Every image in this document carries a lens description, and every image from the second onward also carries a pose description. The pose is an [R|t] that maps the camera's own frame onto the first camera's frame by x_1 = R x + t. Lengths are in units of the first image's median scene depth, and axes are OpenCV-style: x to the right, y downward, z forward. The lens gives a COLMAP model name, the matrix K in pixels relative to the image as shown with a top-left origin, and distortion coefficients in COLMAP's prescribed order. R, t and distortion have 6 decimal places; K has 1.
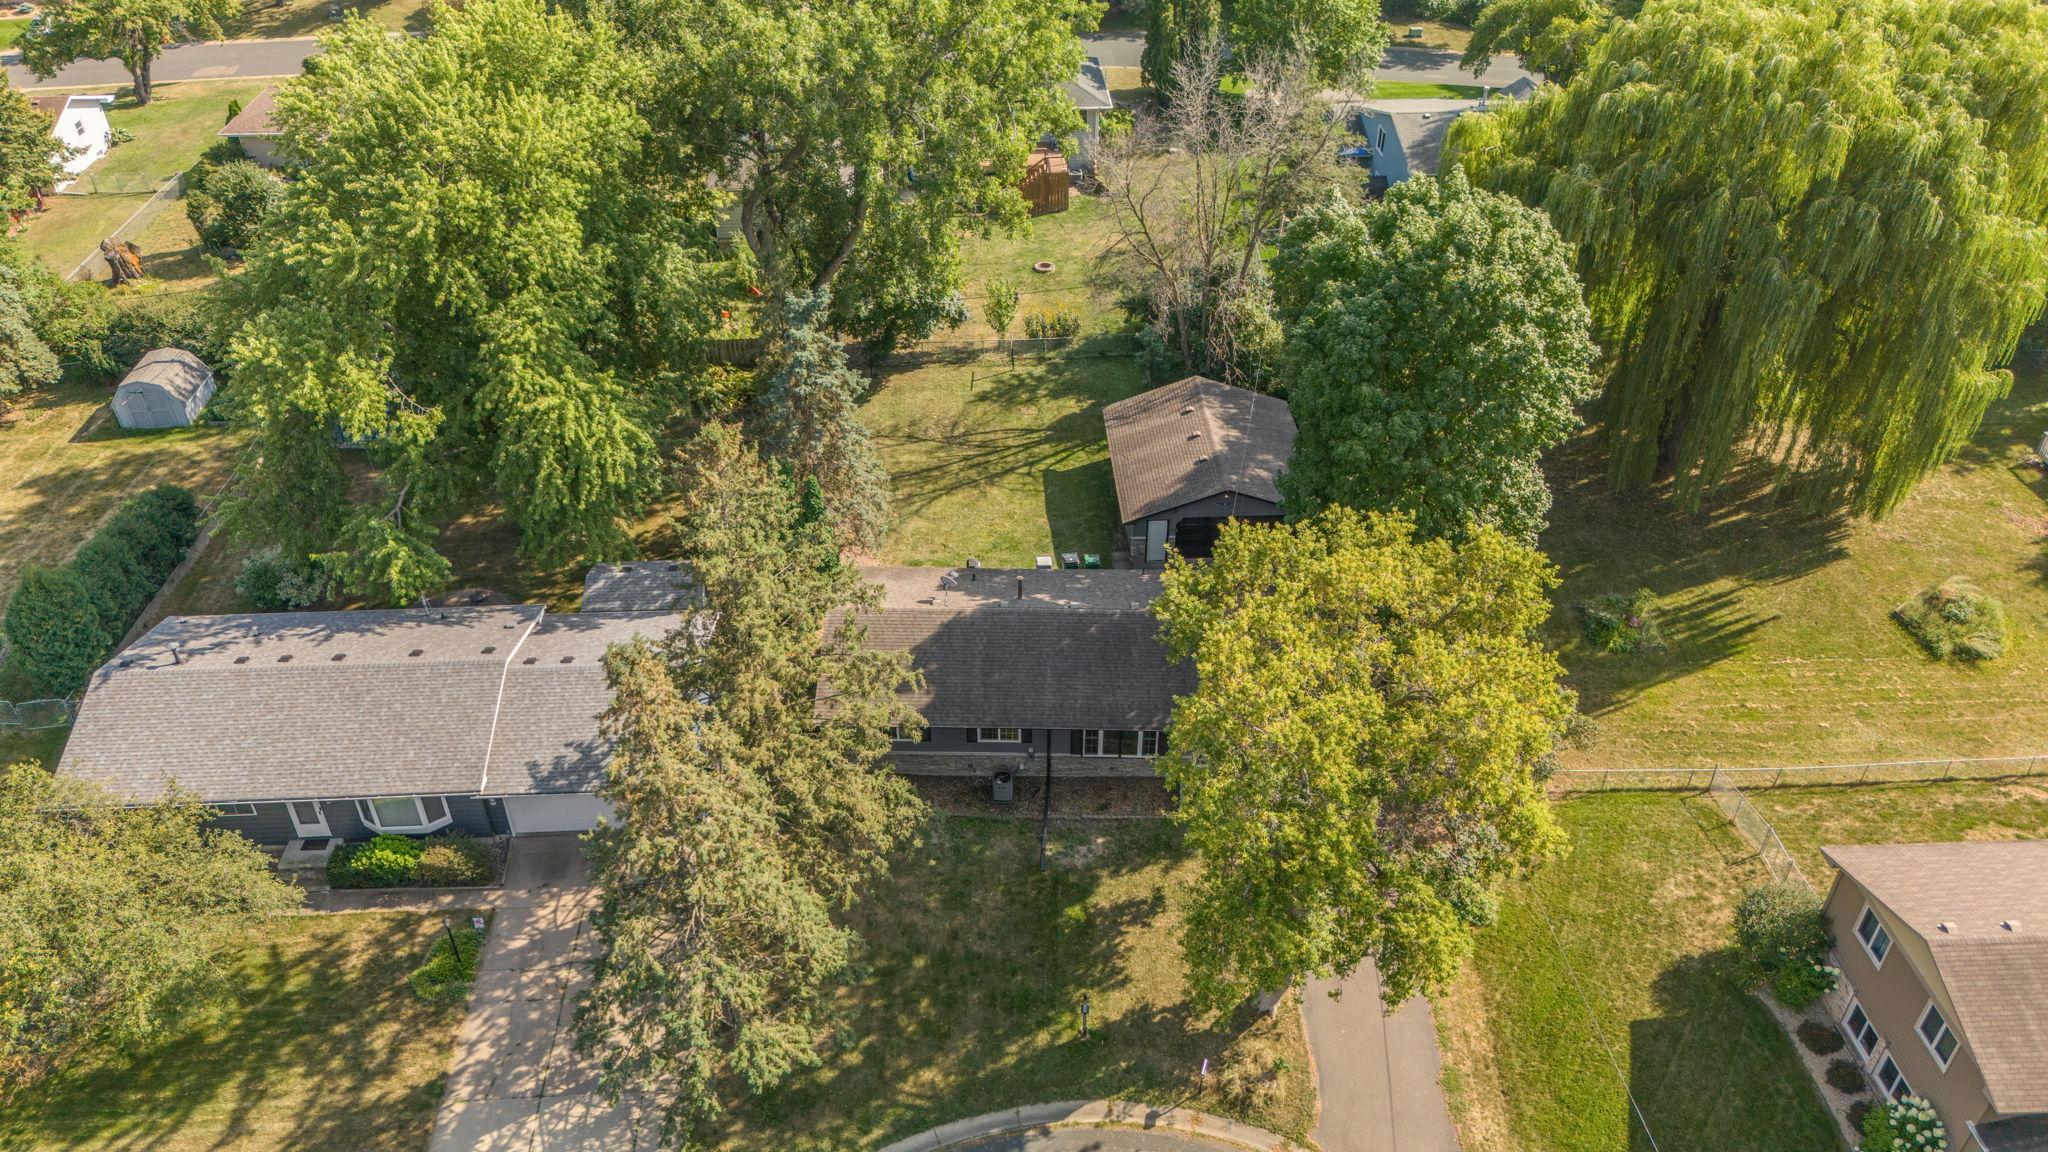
lens RADIAL K [[1543.6, 0, 1030.8], [0, 1543.6, 576.9], [0, 0, 1]] dist [0.025445, -0.006597]
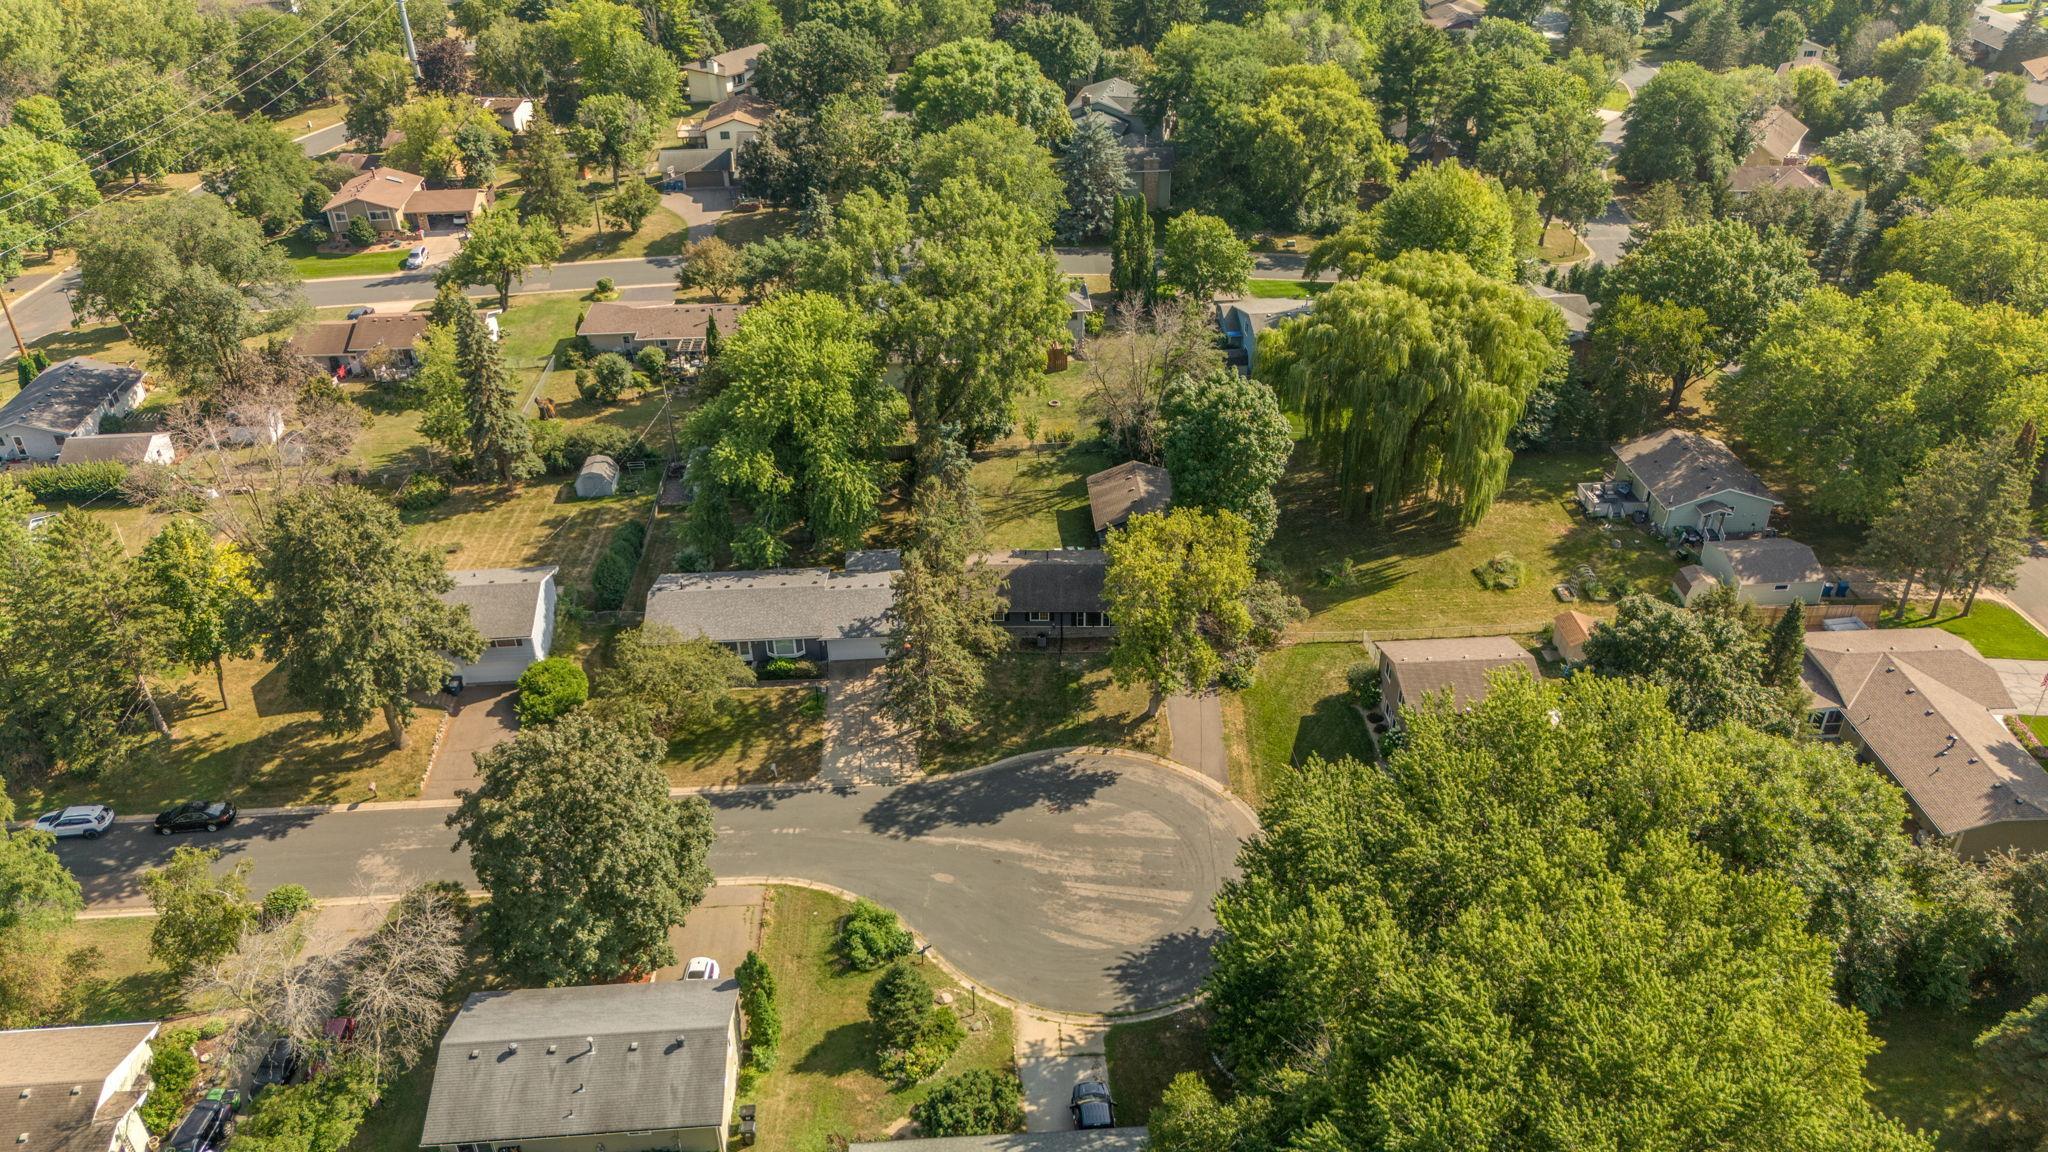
lens RADIAL K [[1502.9, 0, 1024.0], [0, 1502.9, 576.0], [0, 0, 1]] dist [0.059572, -0.006195]
pose [[0.999860, -0.014337, -0.008624, -0.022230], [0.013738, 0.997735, -0.065852, 0.179636], [0.009548, 0.065725, 0.997792, -1.151644]]
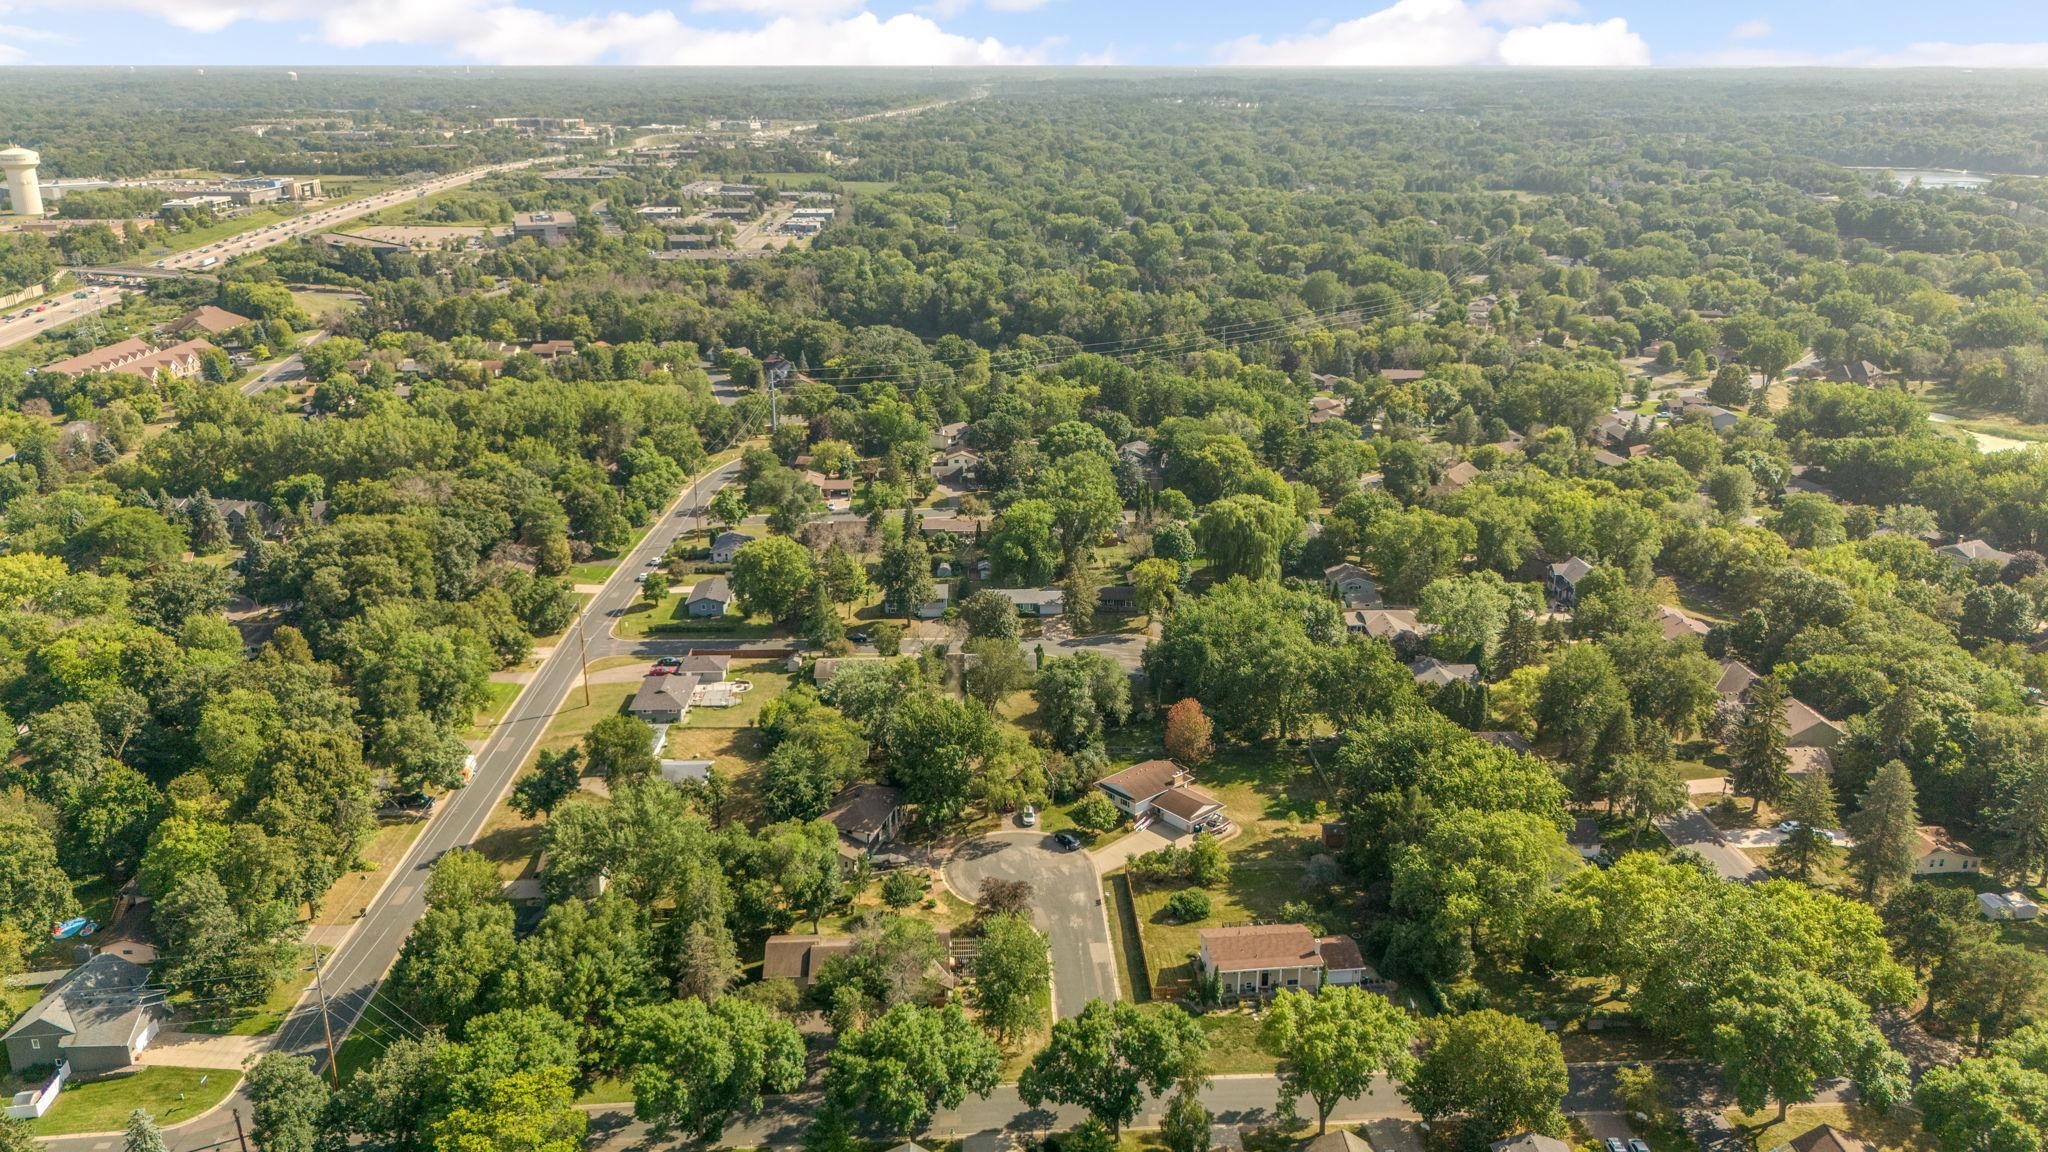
lens RADIAL K [[1502.9, 0, 1024.0], [0, 1502.9, 576.0], [0, 0, 1]] dist [0.059572, -0.006195]
pose [[0.999652, 0.007858, -0.025187, -0.222281], [-0.015146, 0.952579, -0.303913, 1.902048], [0.021605, 0.304189, 0.952367, -5.051846]]
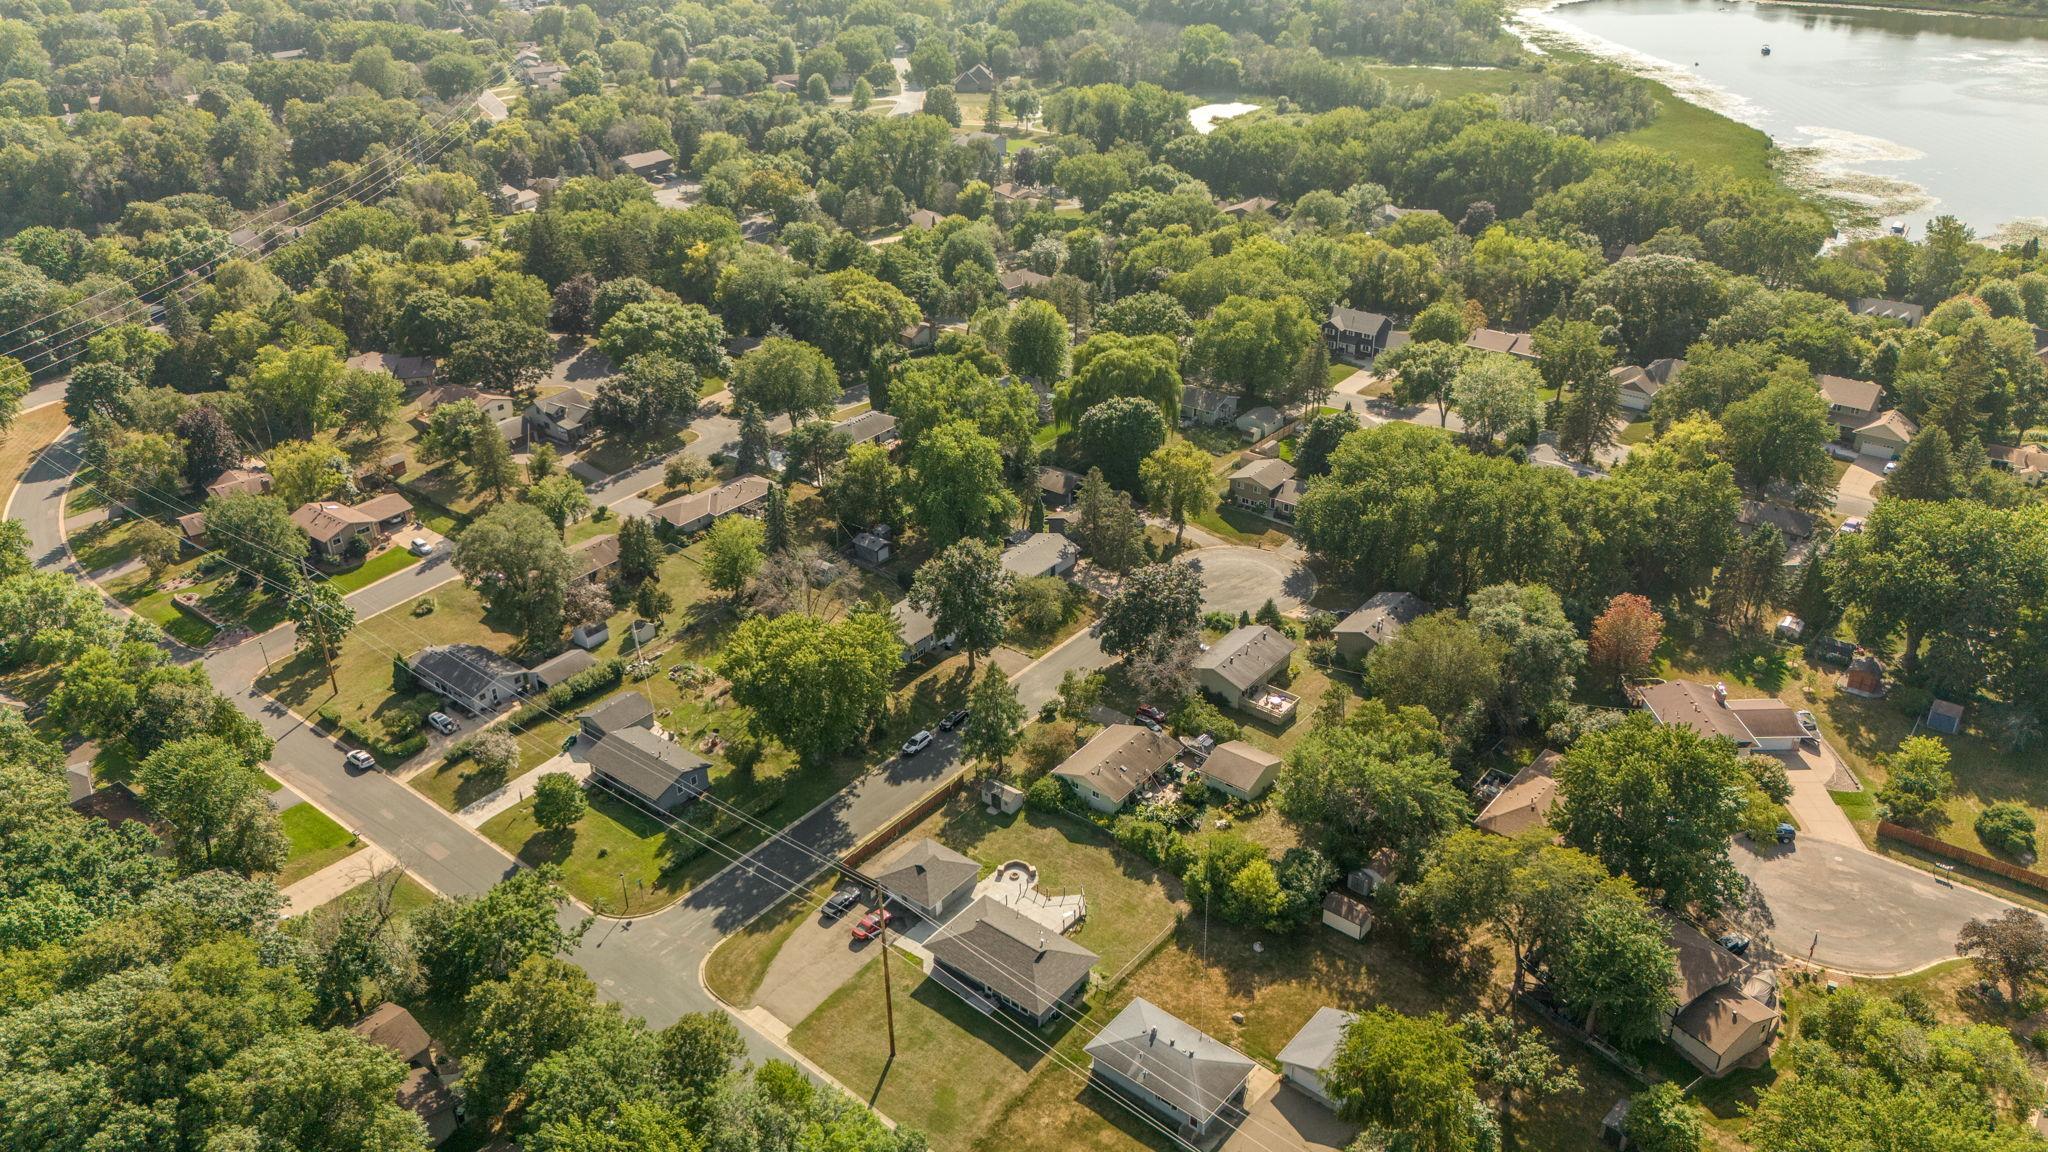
lens RADIAL K [[1502.9, 0, 1024.0], [0, 1502.9, 576.0], [0, 0, 1]] dist [0.059572, -0.006195]
pose [[0.684844, -0.368680, 0.628541, -3.111861], [0.454837, 0.890179, 0.026568, 0.001886], [-0.569308, 0.267689, 0.777323, -2.369317]]
